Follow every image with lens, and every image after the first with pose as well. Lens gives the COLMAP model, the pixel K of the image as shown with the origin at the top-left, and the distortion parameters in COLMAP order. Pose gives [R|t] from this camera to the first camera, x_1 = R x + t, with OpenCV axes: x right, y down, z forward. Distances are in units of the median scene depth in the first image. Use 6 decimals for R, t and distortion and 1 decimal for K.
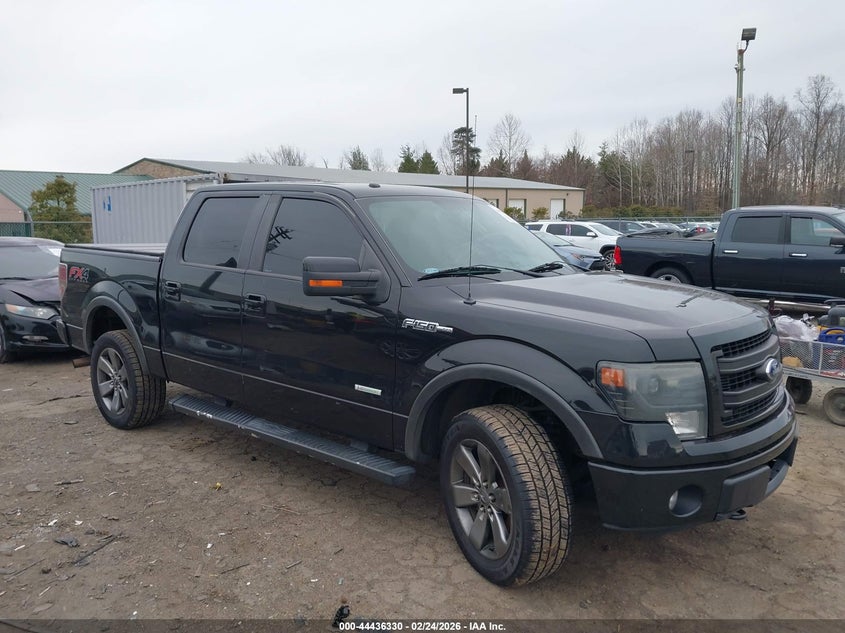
lens RADIAL K [[661.9, 0, 419.4], [0, 661.9, 315.8], [0, 0, 1]] dist [0.011455, 0.002681]
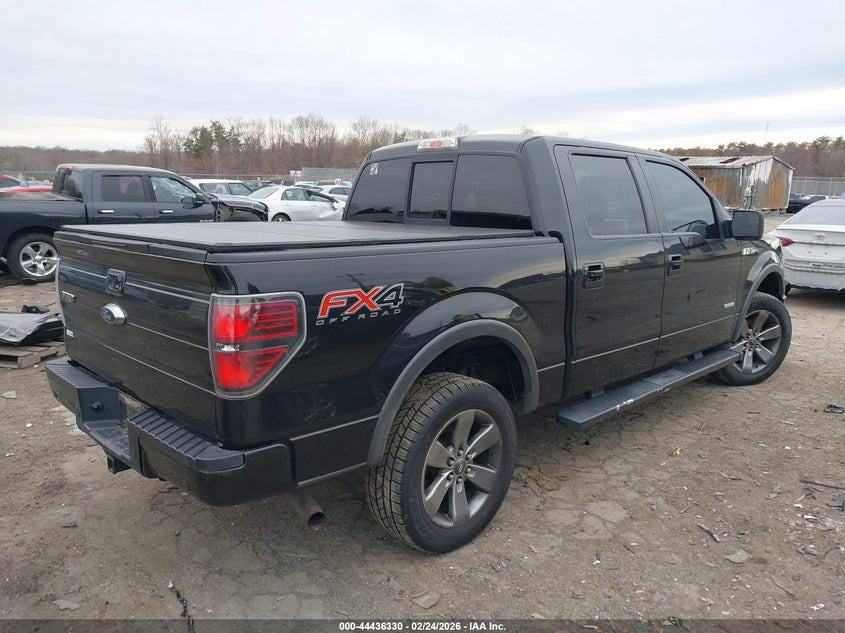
lens RADIAL K [[661.9, 0, 419.4], [0, 661.9, 315.8], [0, 0, 1]] dist [0.011455, 0.002681]
pose [[0.106968, -0.197367, 0.974476, -1.193918], [0.136345, 0.973752, 0.182254, -0.163851], [-0.984870, 0.113369, 0.131071, 1.144009]]
